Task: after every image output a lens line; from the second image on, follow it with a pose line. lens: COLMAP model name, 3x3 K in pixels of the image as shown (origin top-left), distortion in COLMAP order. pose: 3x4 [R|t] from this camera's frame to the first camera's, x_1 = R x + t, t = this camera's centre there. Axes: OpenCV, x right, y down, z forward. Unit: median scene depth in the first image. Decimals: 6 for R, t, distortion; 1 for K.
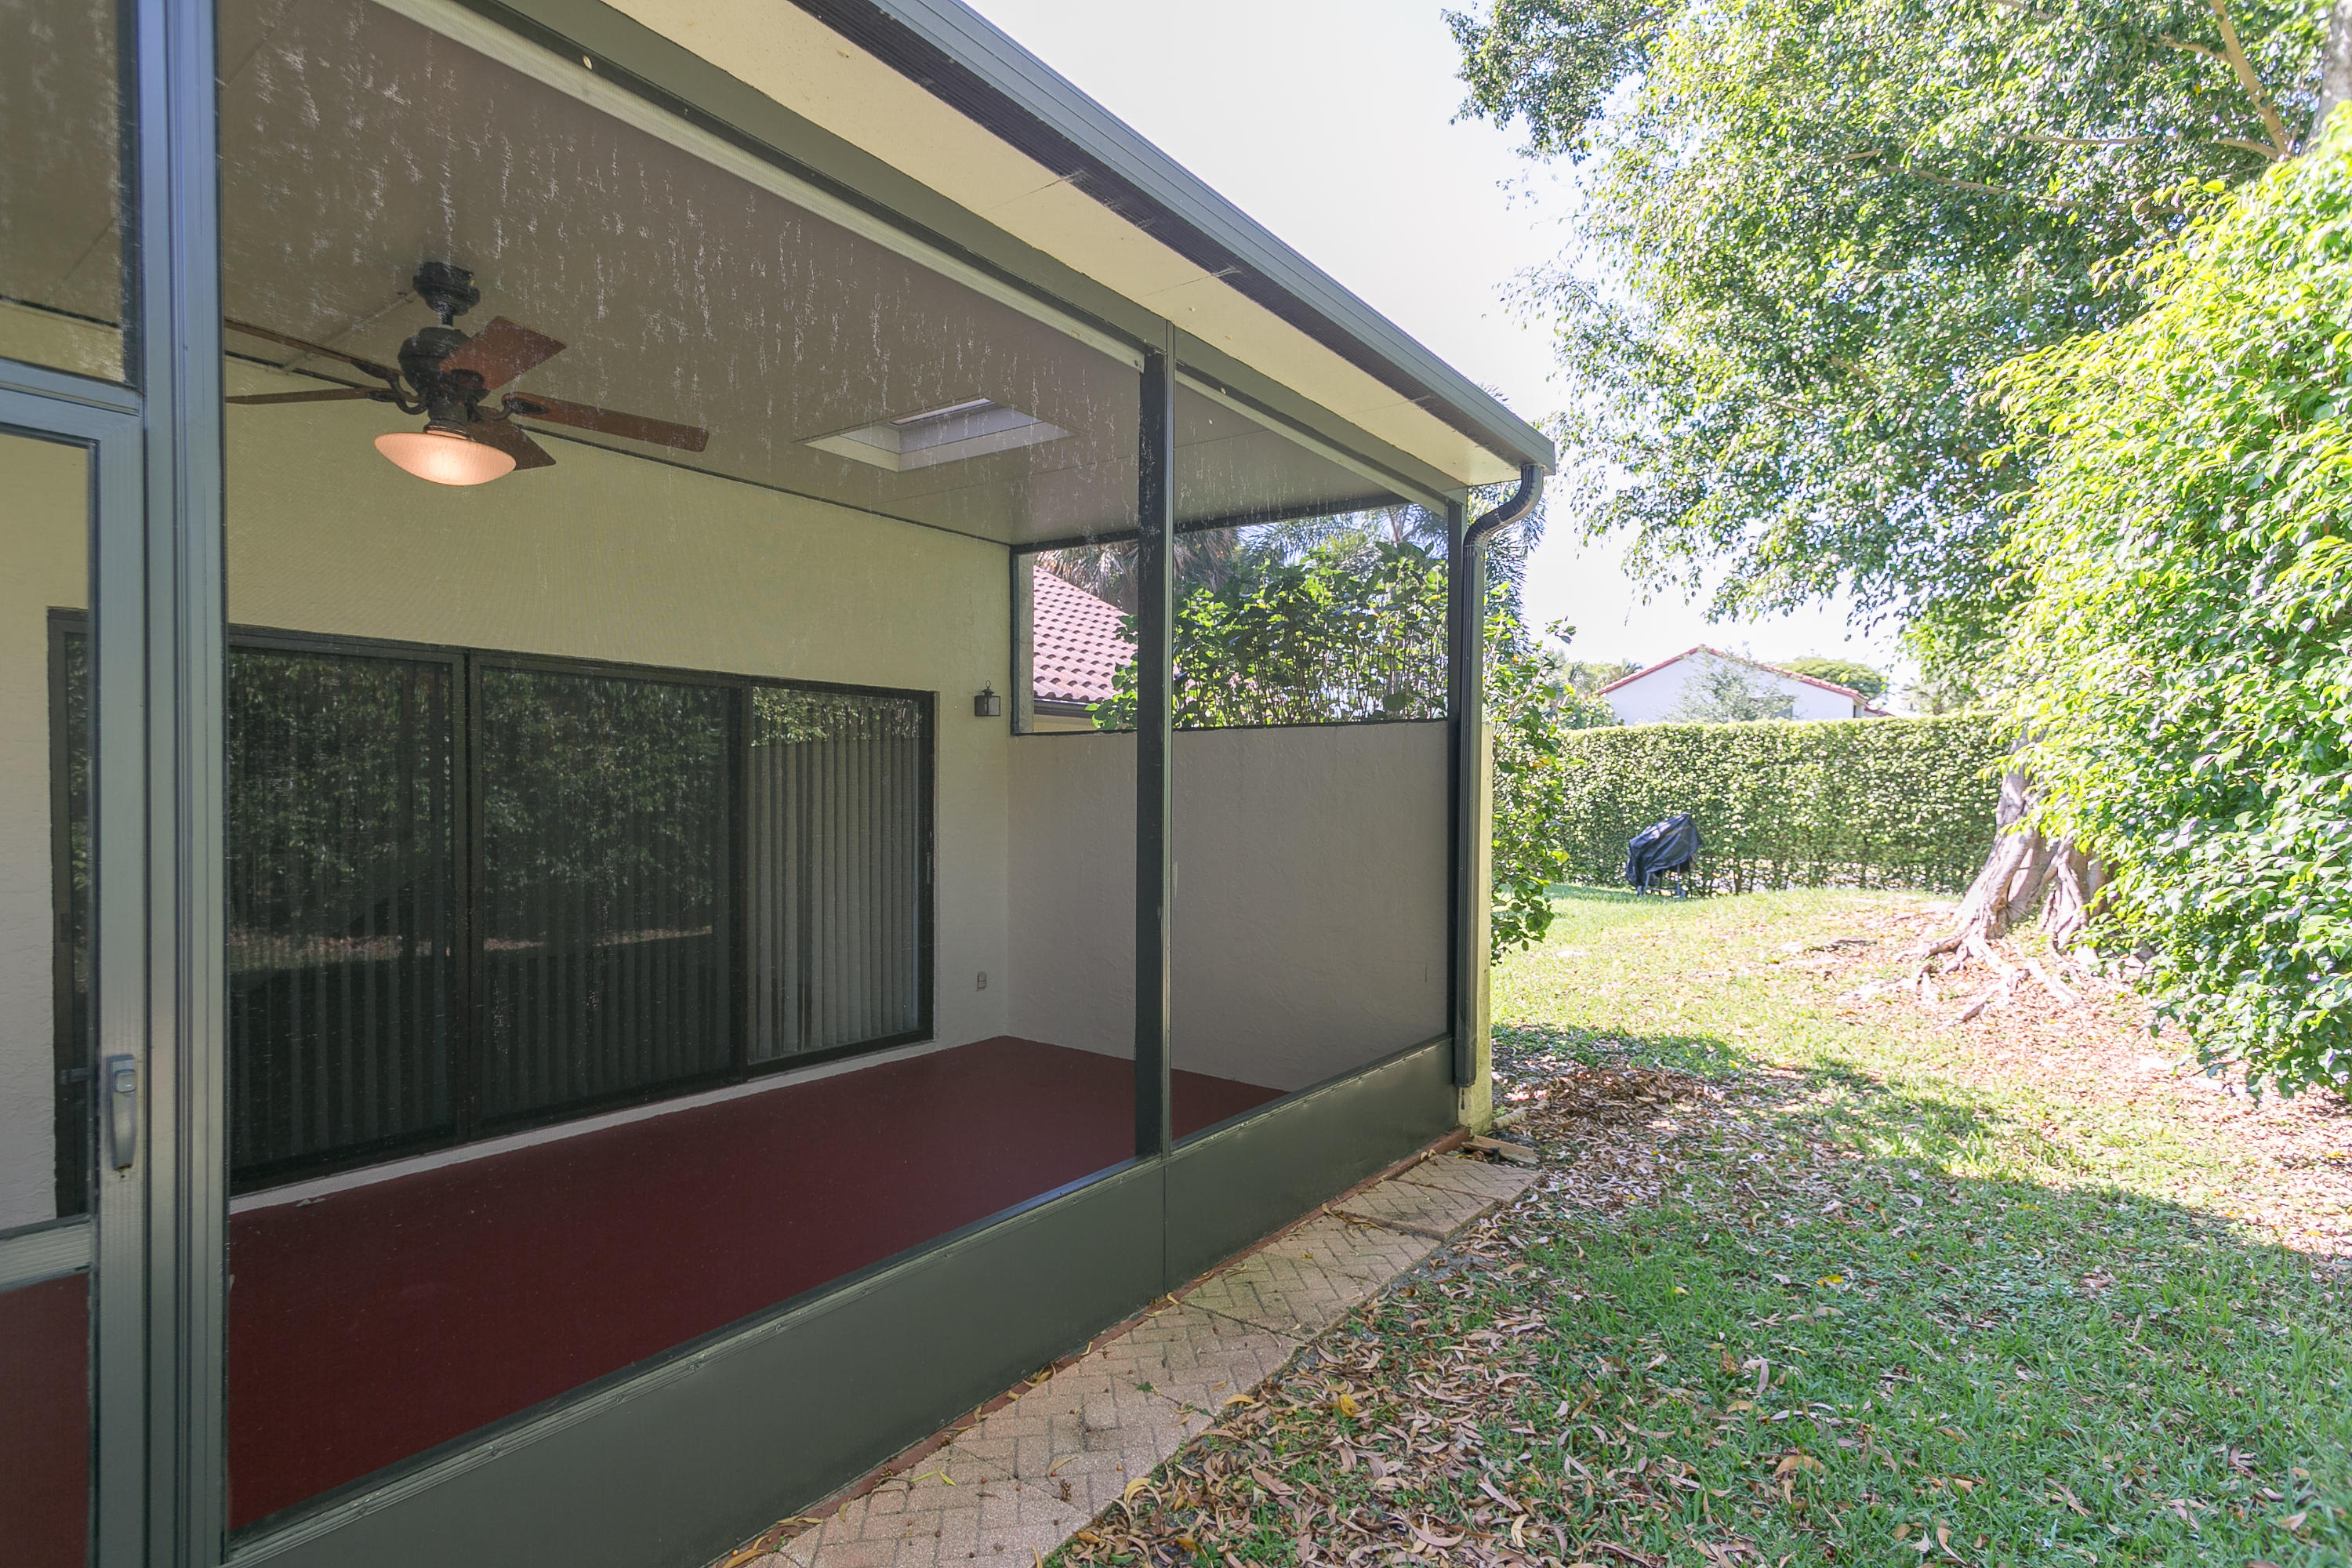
lens RADIAL K [[1113.4, 0, 1170.9], [0, 1113.4, 805.0], [0, 0, 1]] dist [0.011334, -0.002540]
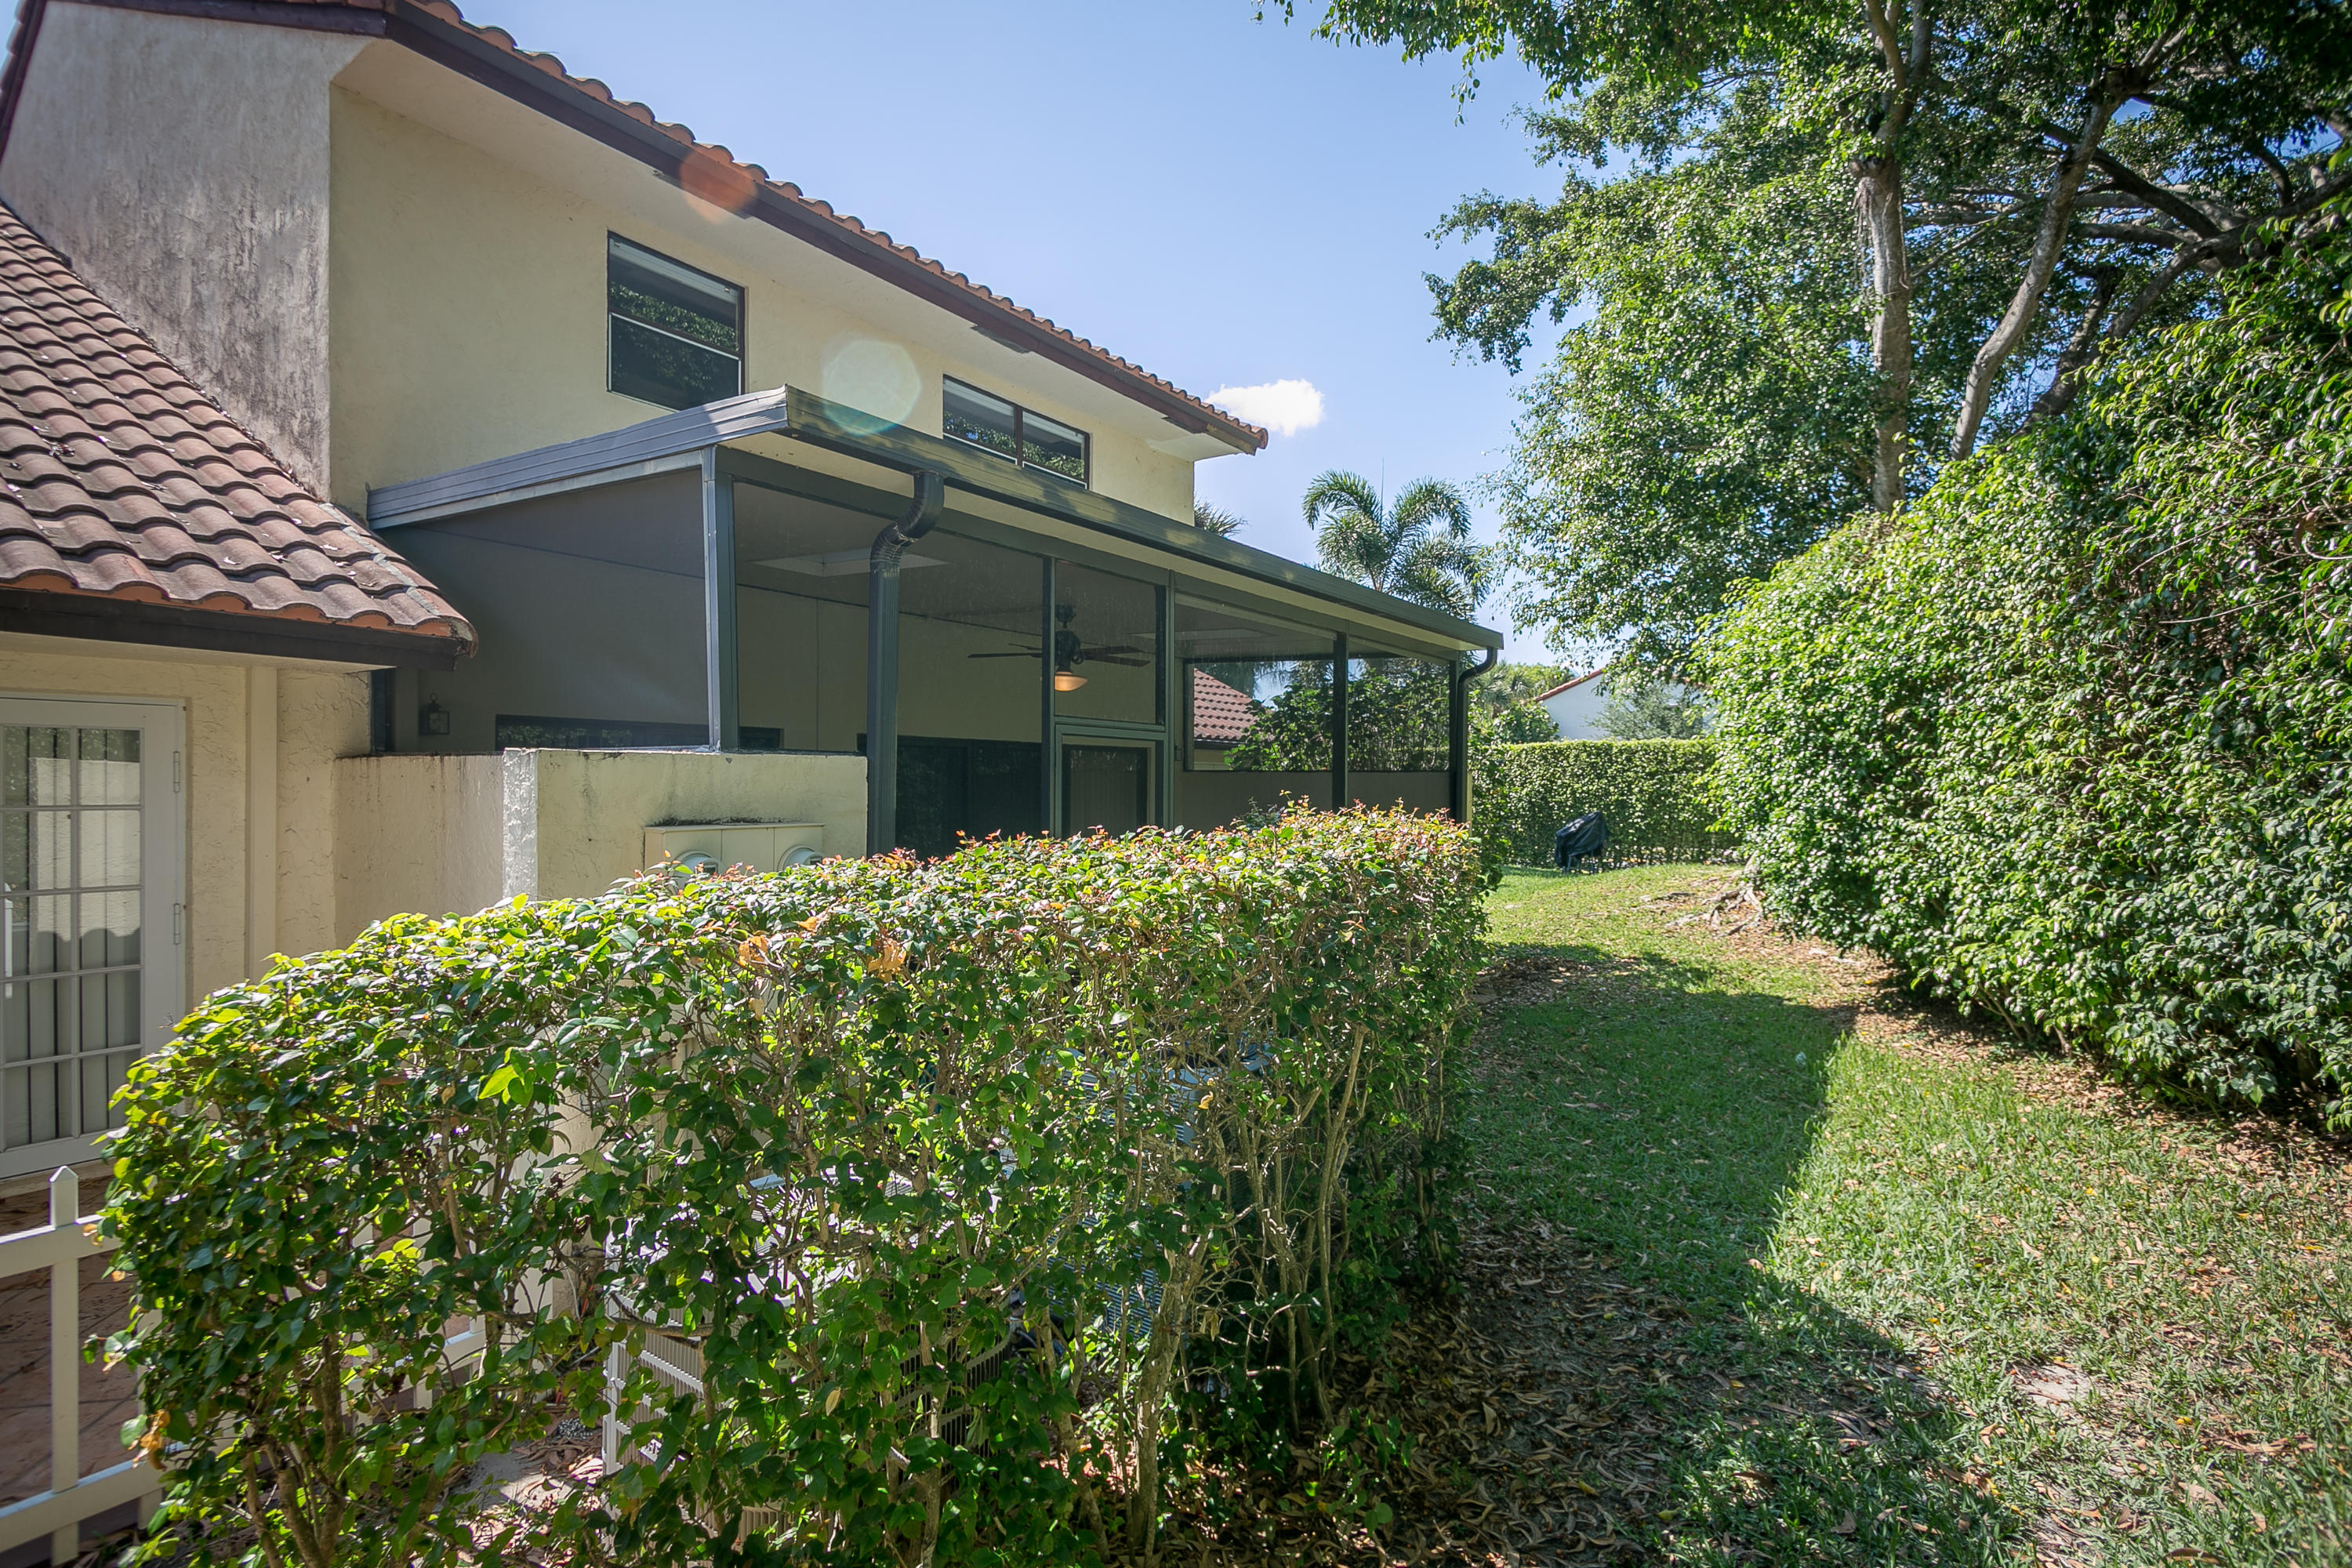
lens RADIAL K [[1113.4, 0, 1178.2], [0, 1113.4, 777.5], [0, 0, 1]] dist [0.011334, -0.002540]
pose [[0.998679, -0.000654, 0.051372, -0.155247], [0.001526, 0.999855, -0.016941, -0.016379], [-0.051354, 0.016997, 0.998536, -0.443612]]
